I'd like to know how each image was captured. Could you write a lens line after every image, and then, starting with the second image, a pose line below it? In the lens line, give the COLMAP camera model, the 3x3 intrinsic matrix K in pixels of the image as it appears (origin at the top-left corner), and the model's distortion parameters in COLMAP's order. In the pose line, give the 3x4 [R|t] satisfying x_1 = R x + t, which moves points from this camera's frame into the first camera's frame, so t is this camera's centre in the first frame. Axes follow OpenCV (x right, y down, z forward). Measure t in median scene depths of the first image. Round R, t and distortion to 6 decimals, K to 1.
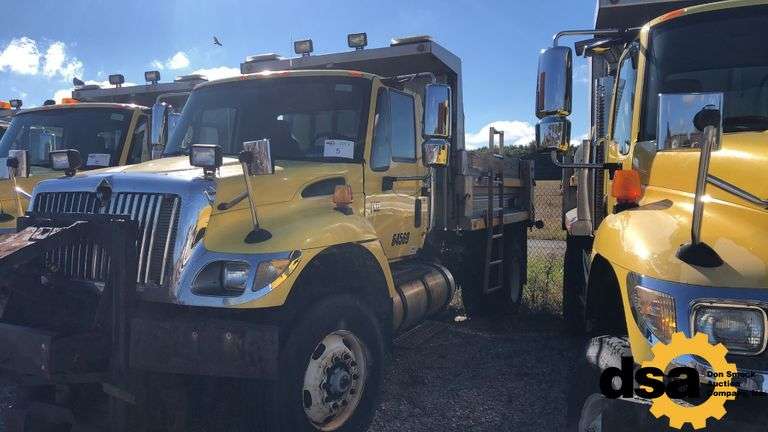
lens RADIAL K [[620.6, 0, 380.7], [0, 620.6, 215.4], [0, 0, 1]] dist [0.002065, -0.003084]
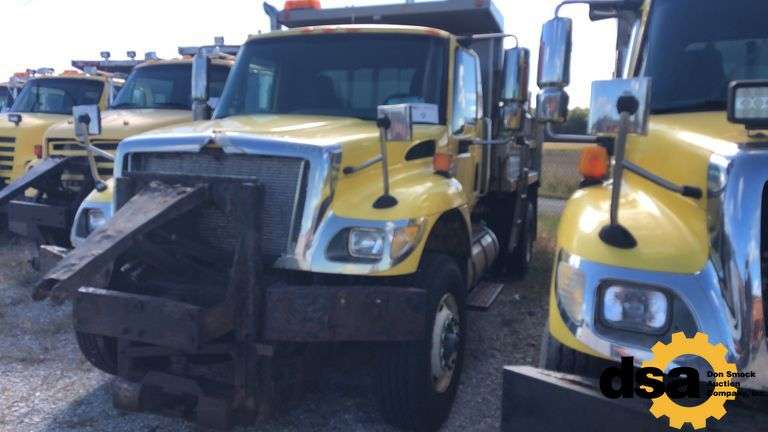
lens RADIAL K [[620.6, 0, 380.7], [0, 620.6, 215.4], [0, 0, 1]] dist [0.002065, -0.003084]
pose [[0.992478, 0.007517, 0.122196, -0.288150], [-0.016755, 0.997062, 0.074749, -0.016120], [-0.121275, -0.076235, 0.989687, 0.032316]]
